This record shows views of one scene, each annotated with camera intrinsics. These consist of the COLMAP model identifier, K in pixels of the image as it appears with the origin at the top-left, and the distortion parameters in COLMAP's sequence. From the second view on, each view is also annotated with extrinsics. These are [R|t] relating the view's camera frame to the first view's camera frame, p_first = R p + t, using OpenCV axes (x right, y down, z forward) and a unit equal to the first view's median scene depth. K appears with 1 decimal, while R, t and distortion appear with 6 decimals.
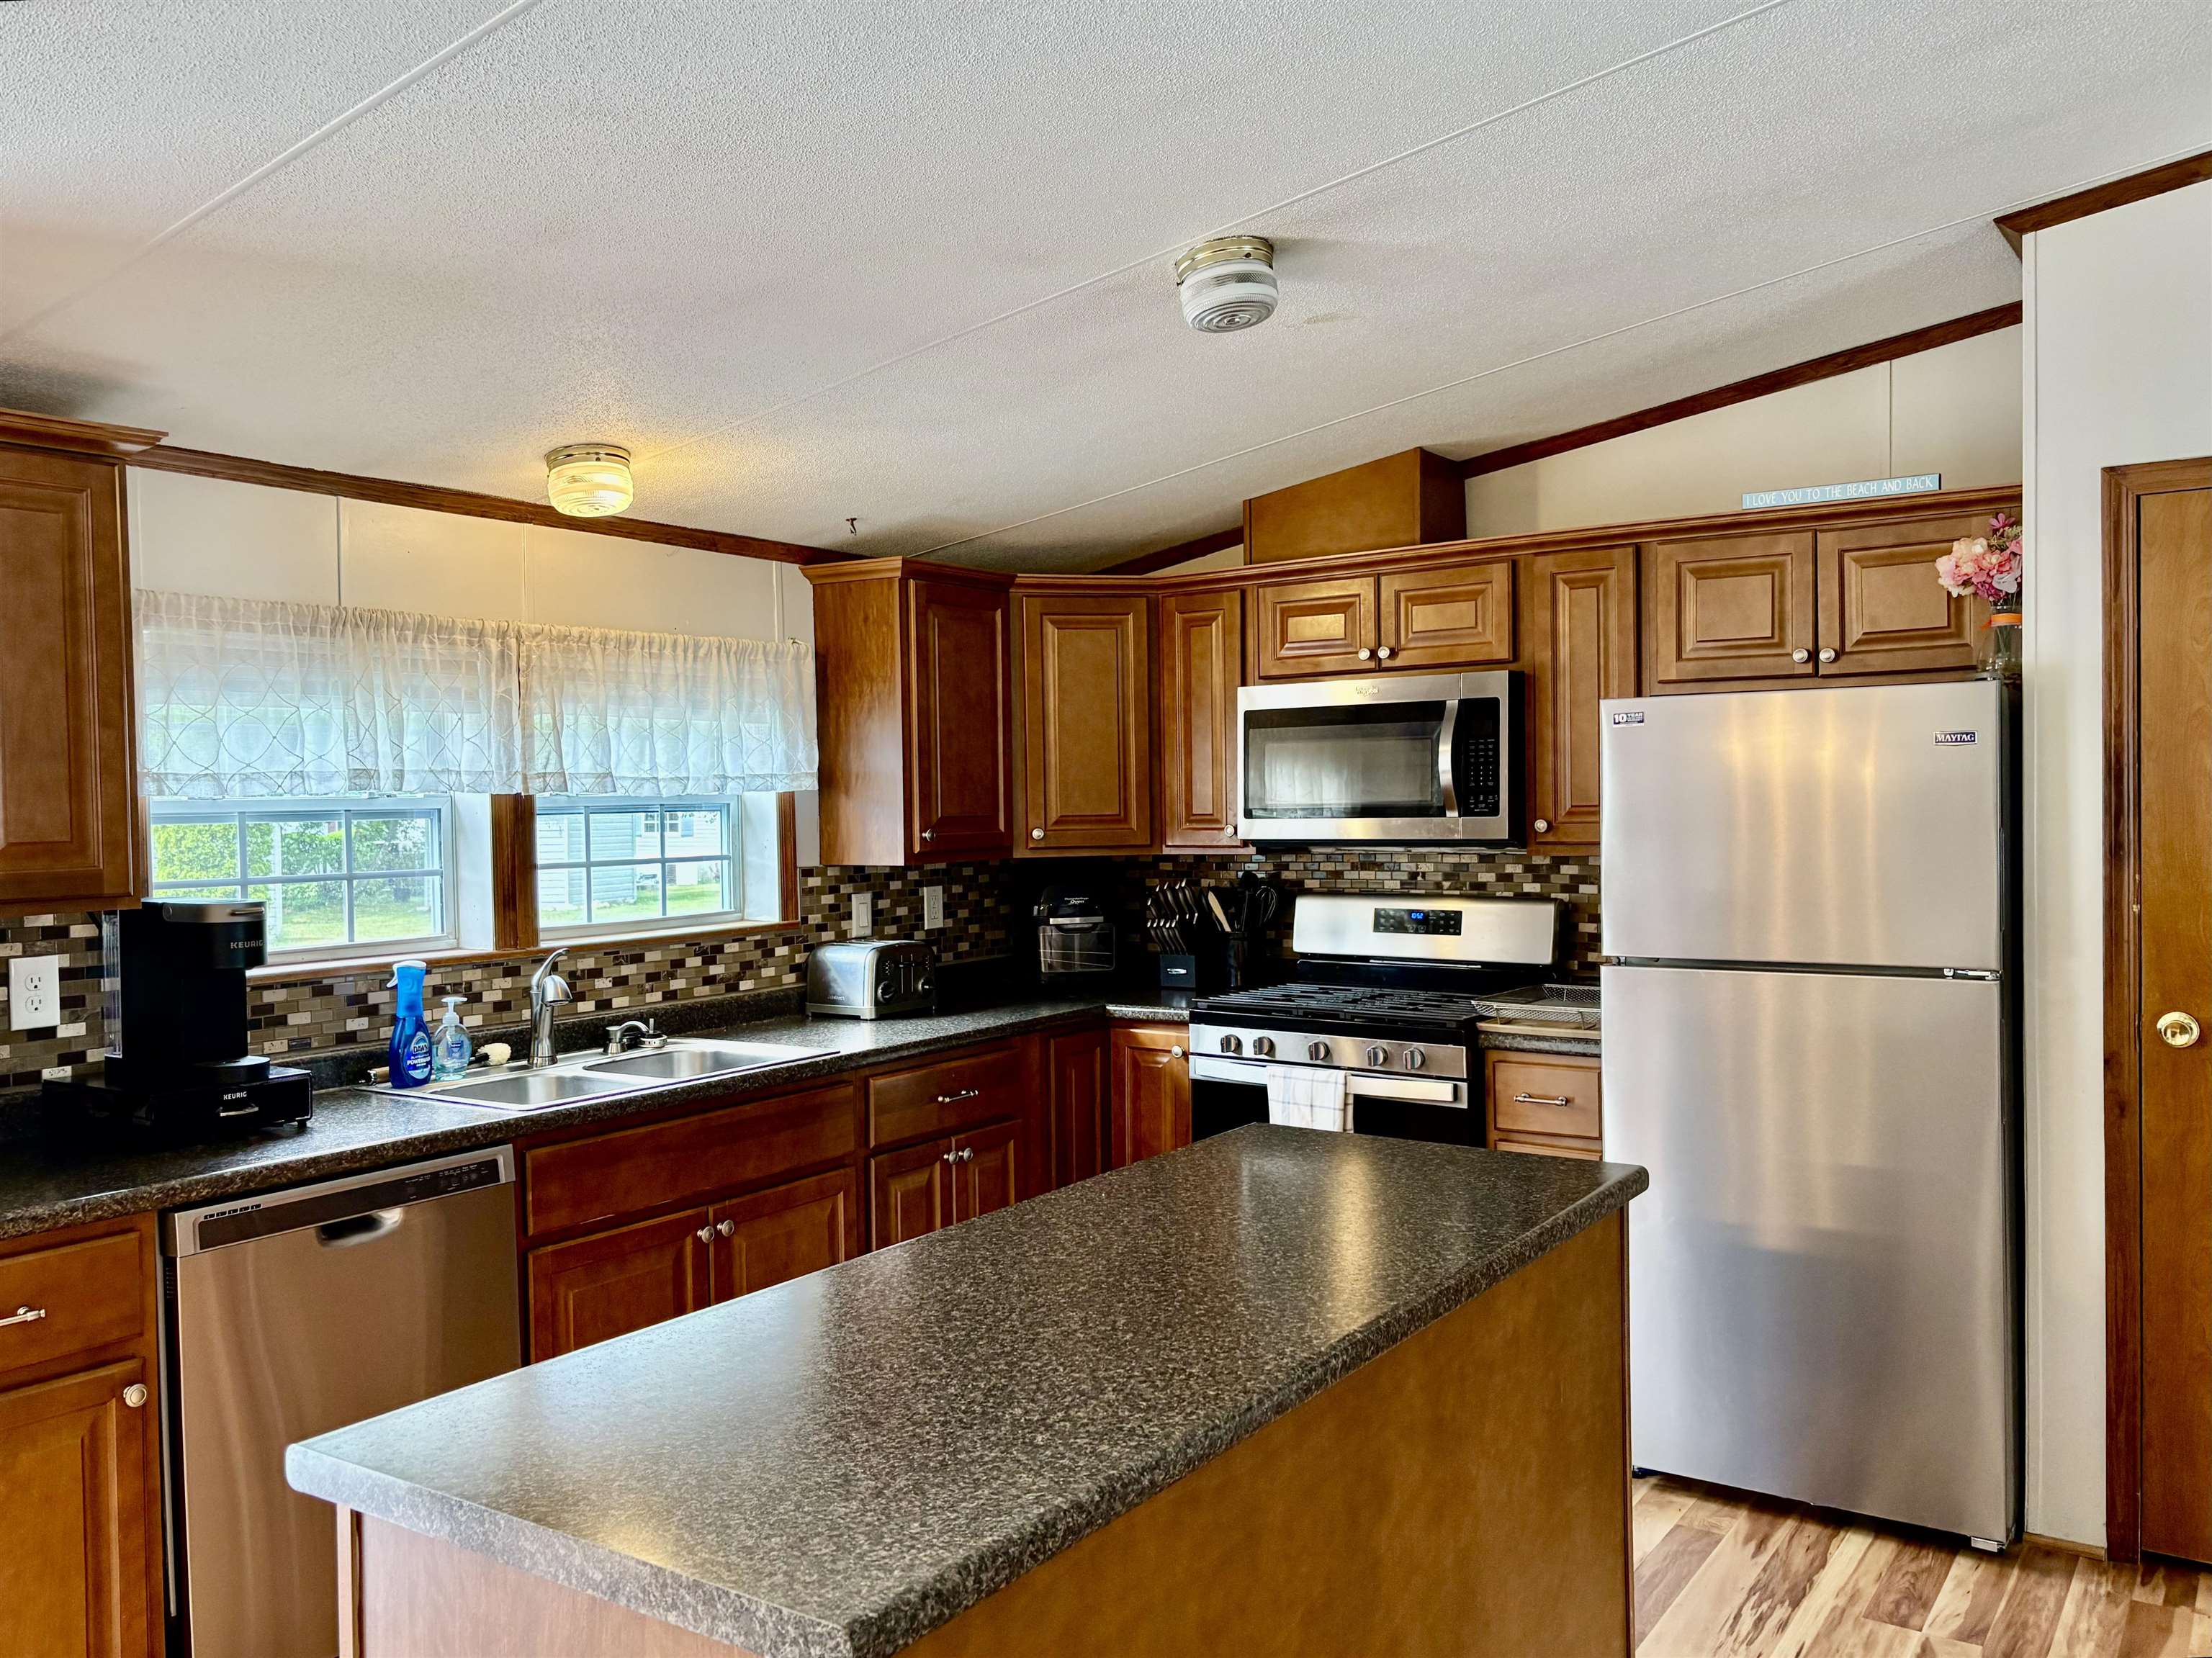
lens RADIAL K [[1685.8, 0, 1106.0], [0, 1685.8, 829.0], [0, 0, 1]] dist [0.010672, -0.002201]
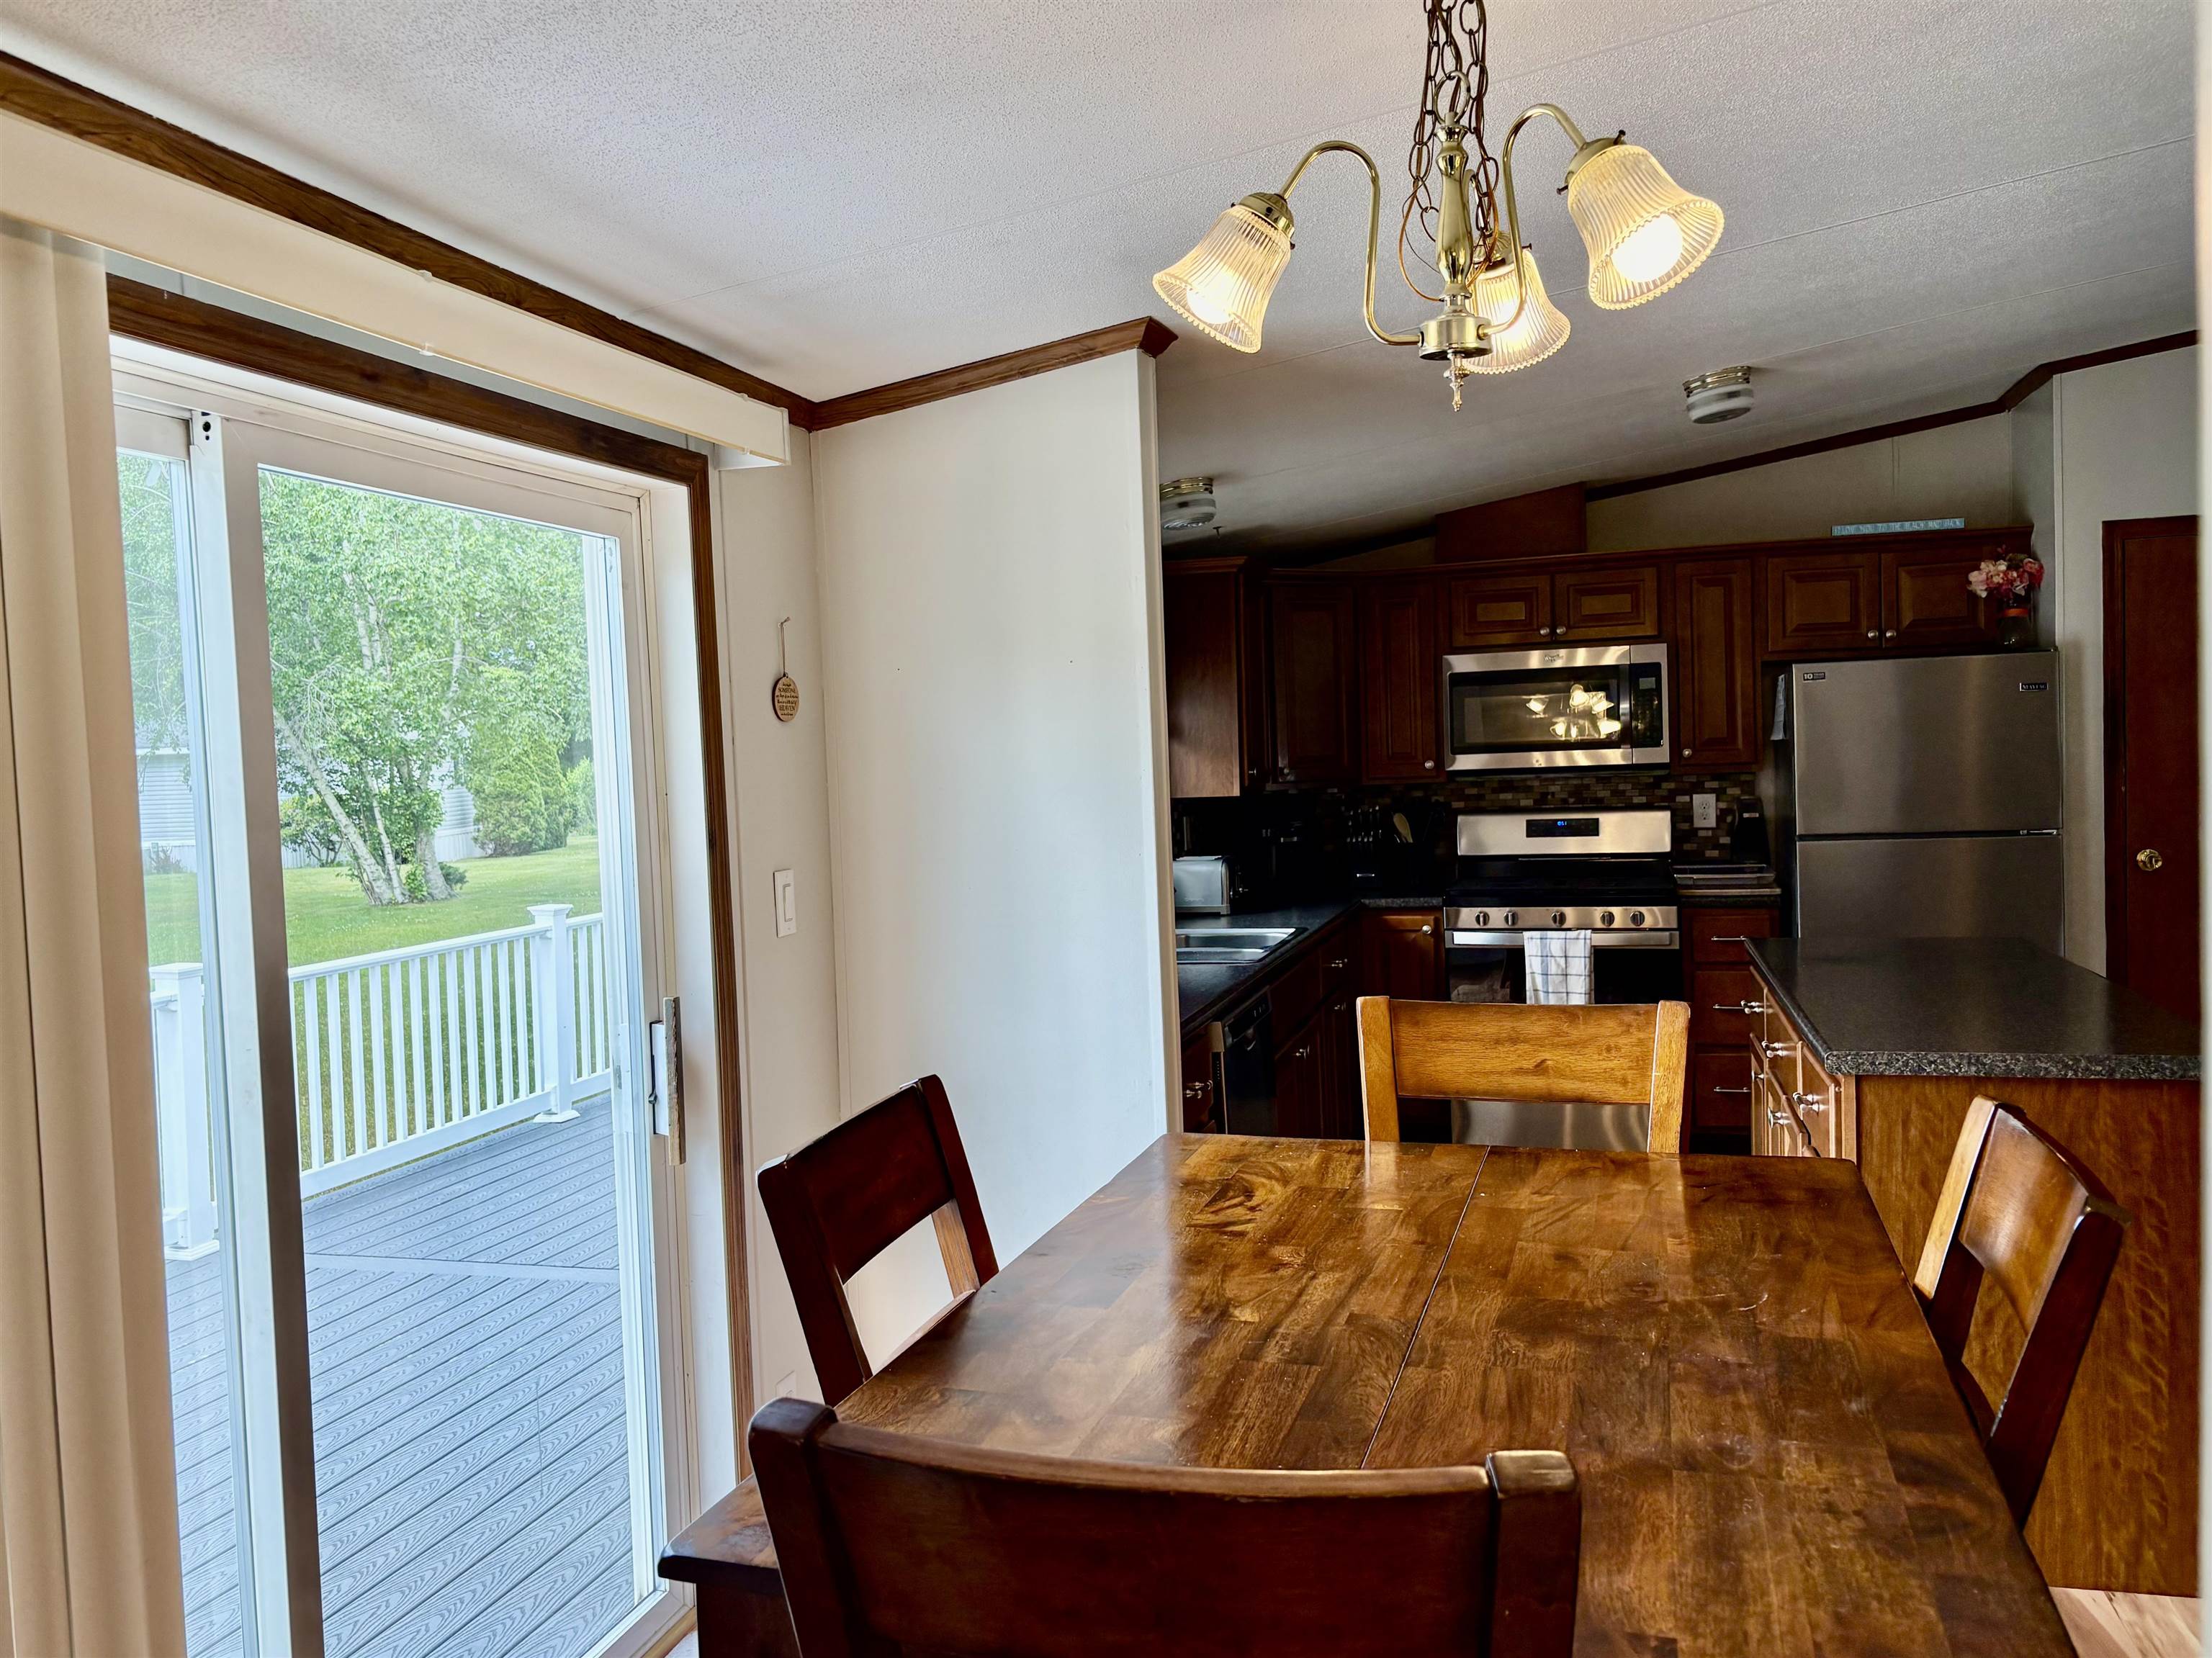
lens RADIAL K [[1753.7, 0, 1106.0], [0, 1753.7, 829.0], [0, 0, 1]] dist [0.043590, -0.009443]
pose [[0.938566, -0.033117, 0.343506, -0.694161], [0.027327, 0.999391, 0.021685, 0.016170], [-0.344015, -0.010966, 0.938900, -0.221801]]
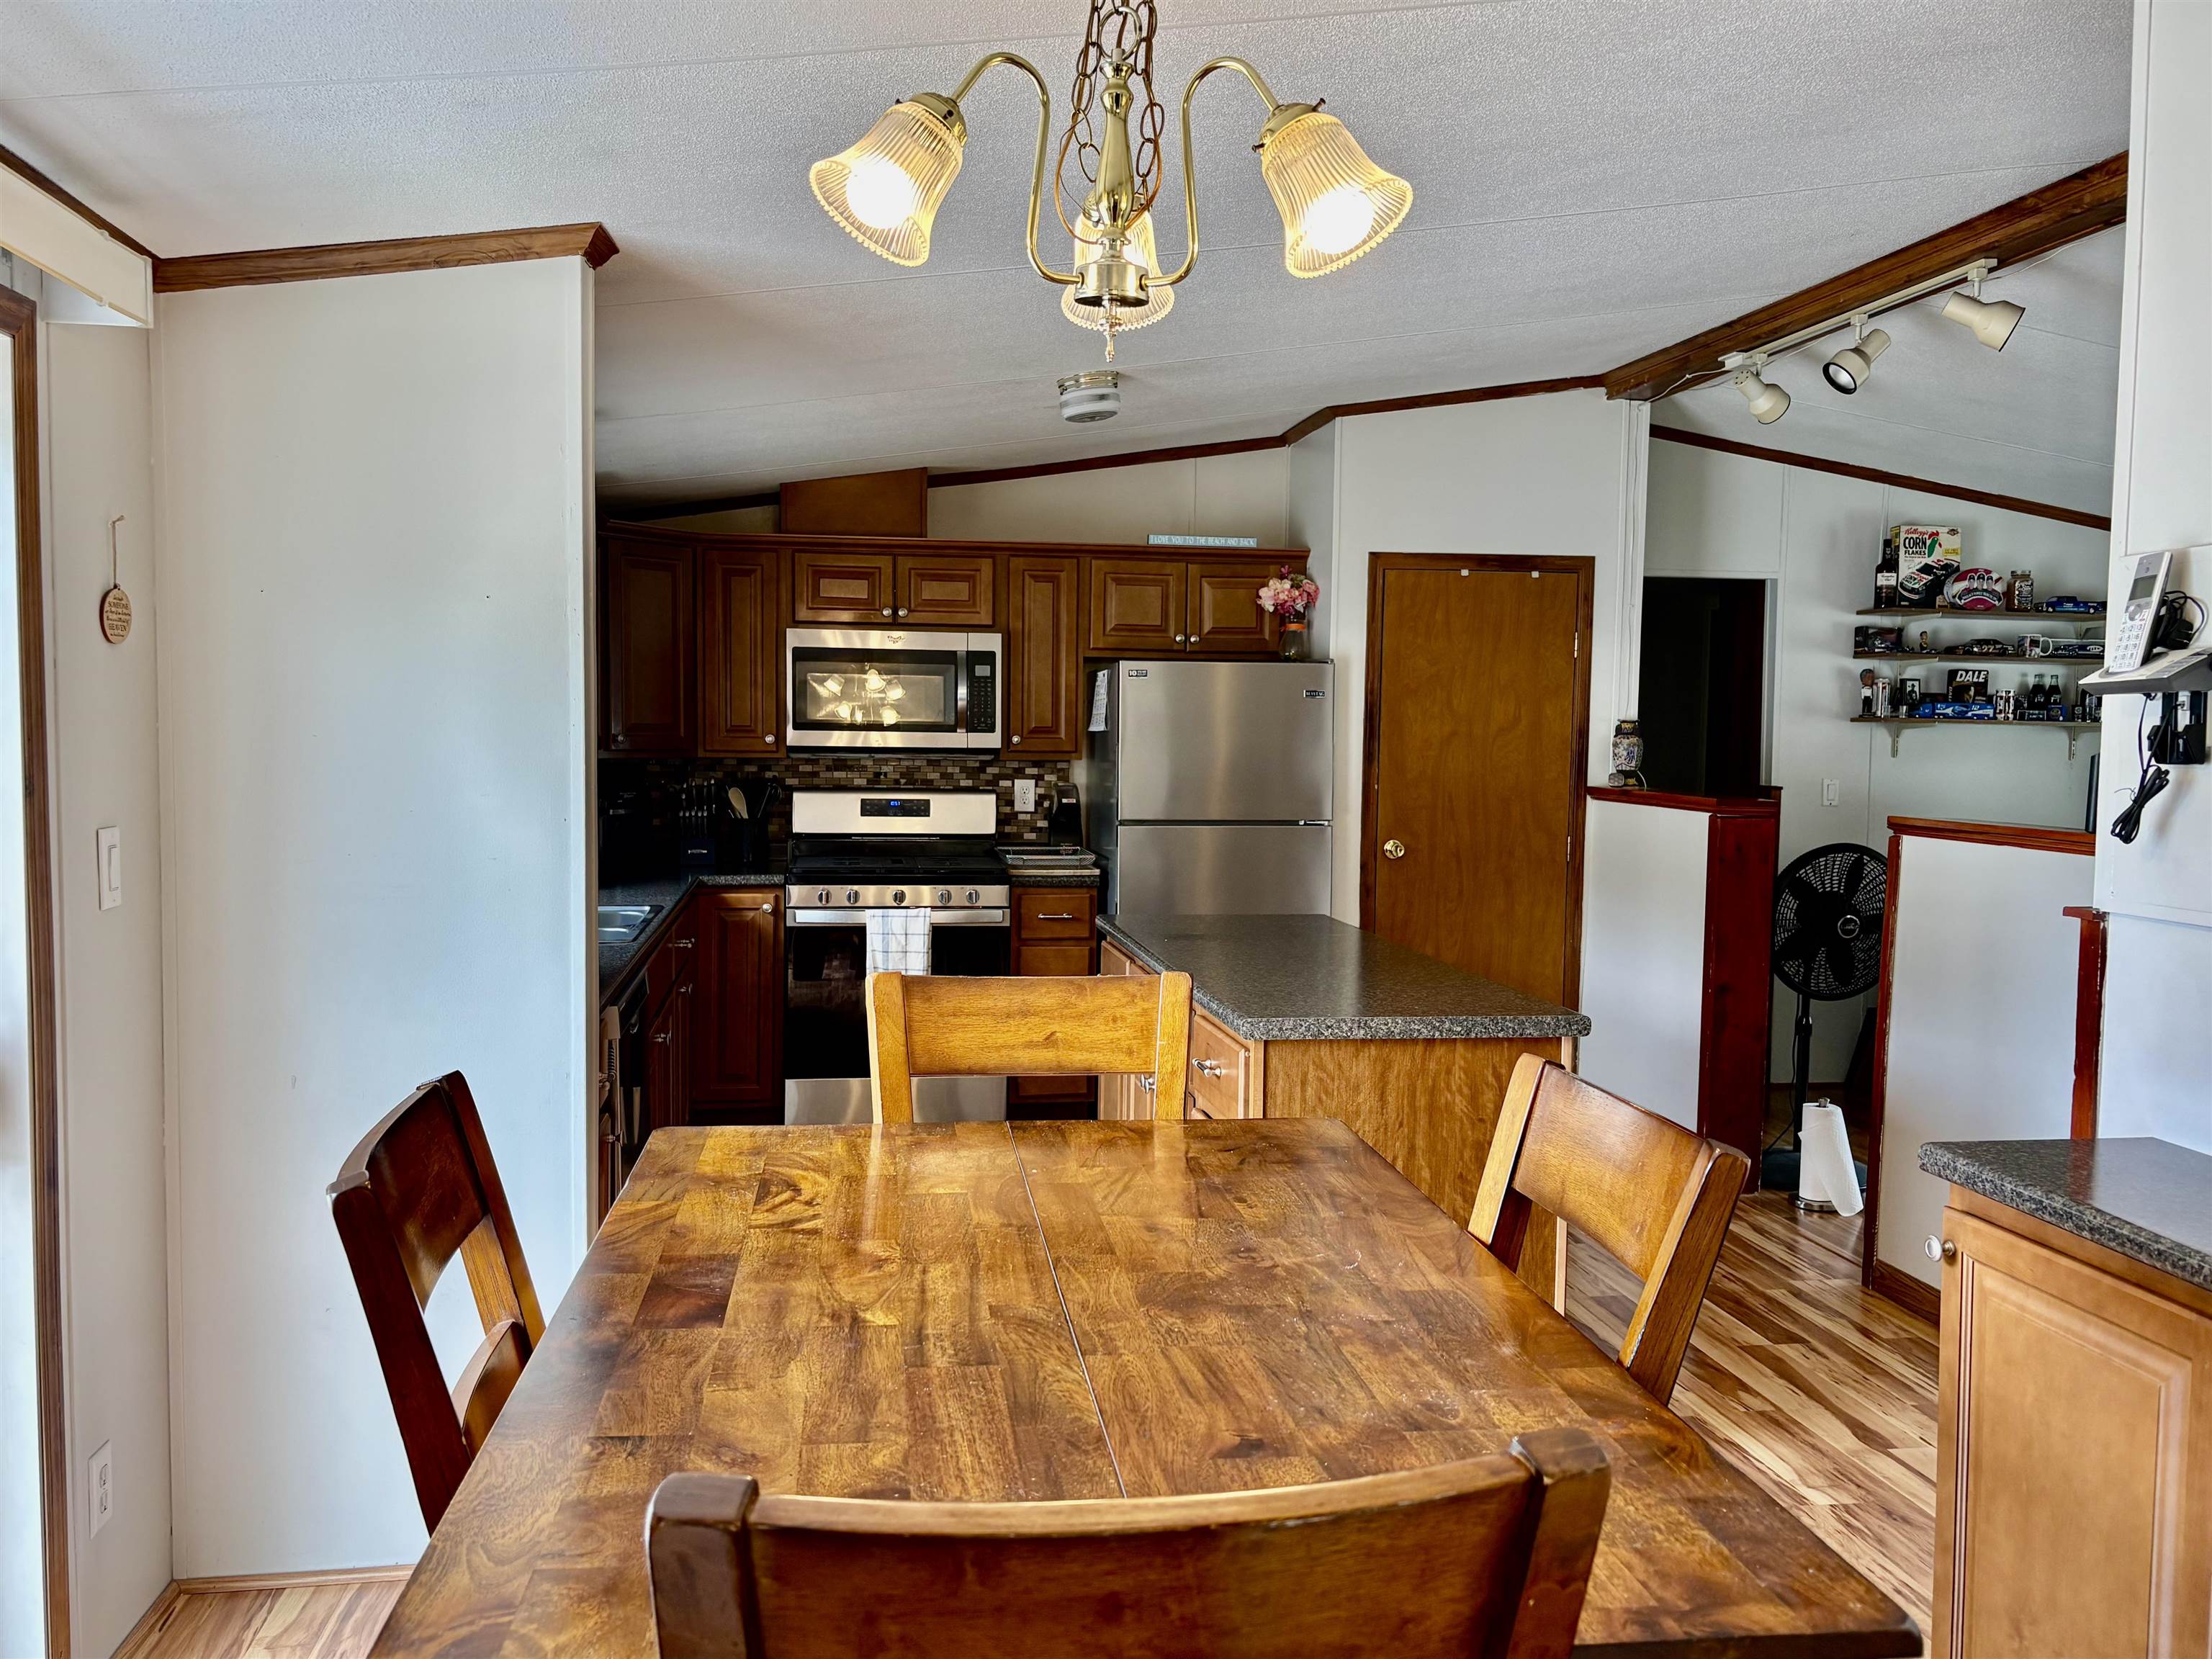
lens RADIAL K [[1754.3, 0, 1053.2], [0, 1754.3, 804.5], [0, 0, 1]] dist [0.112857, -0.152033]
pose [[0.717592, -0.006490, 0.696434, -0.772780], [-0.010812, 0.999732, 0.020457, 0.023101], [-0.696380, -0.022209, 0.717329, -0.128225]]
